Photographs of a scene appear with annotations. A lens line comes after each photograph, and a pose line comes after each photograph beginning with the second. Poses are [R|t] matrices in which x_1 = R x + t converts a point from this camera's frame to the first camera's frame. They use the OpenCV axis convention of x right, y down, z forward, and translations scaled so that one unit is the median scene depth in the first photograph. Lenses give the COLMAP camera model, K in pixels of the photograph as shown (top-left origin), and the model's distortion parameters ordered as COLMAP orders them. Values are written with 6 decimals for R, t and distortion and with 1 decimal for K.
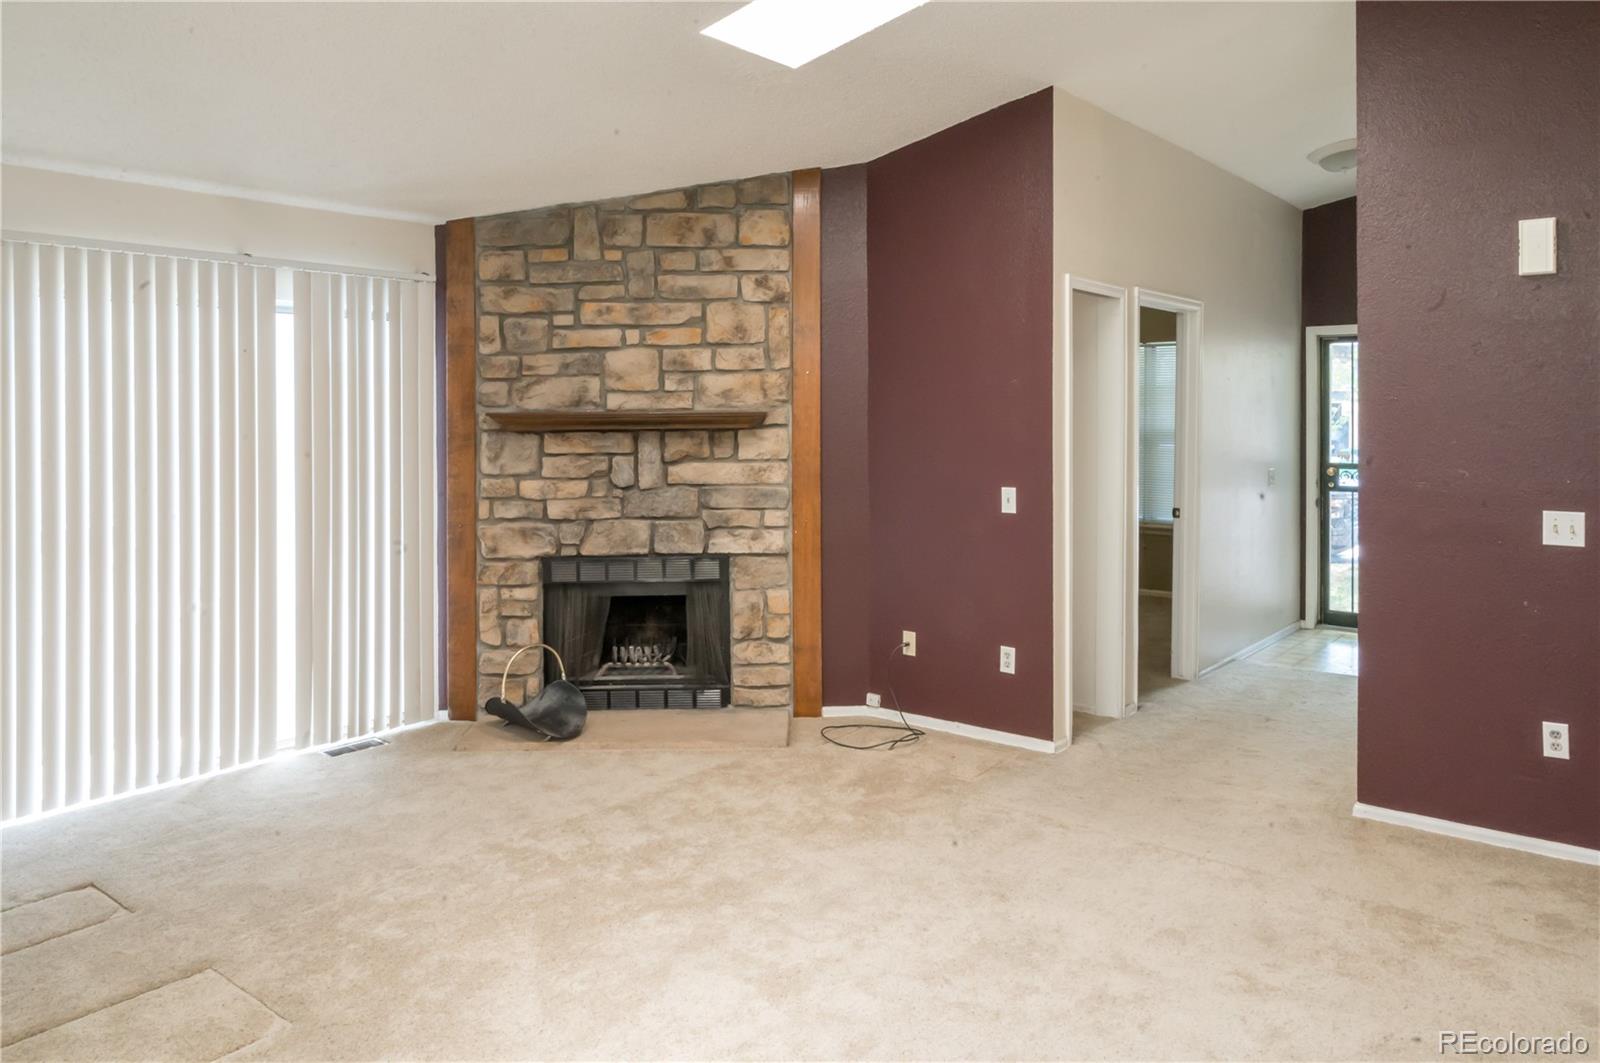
lens RADIAL K [[1111.4, 0, 786.7], [0, 1111.4, 424.9], [0, 0, 1]] dist [0.000856, -0.001604]
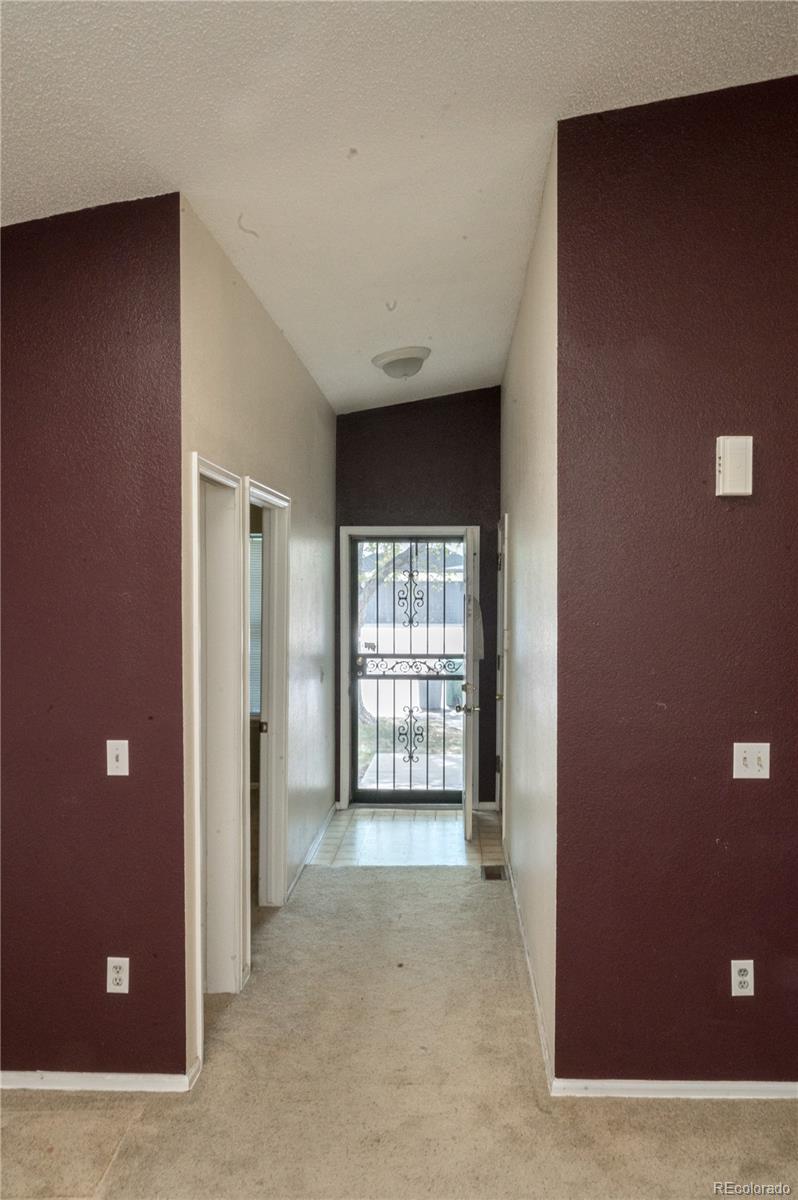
lens RADIAL K [[876.6, 0, 401.3], [0, 876.6, 608.1], [0, 0, 1]] dist [-0.002108, -0.002387]
pose [[0.783384, -0.016799, 0.621311, -0.008139], [0.001861, 0.999694, 0.024683, -0.039708], [-0.621535, -0.018180, 0.783175, 0.399386]]
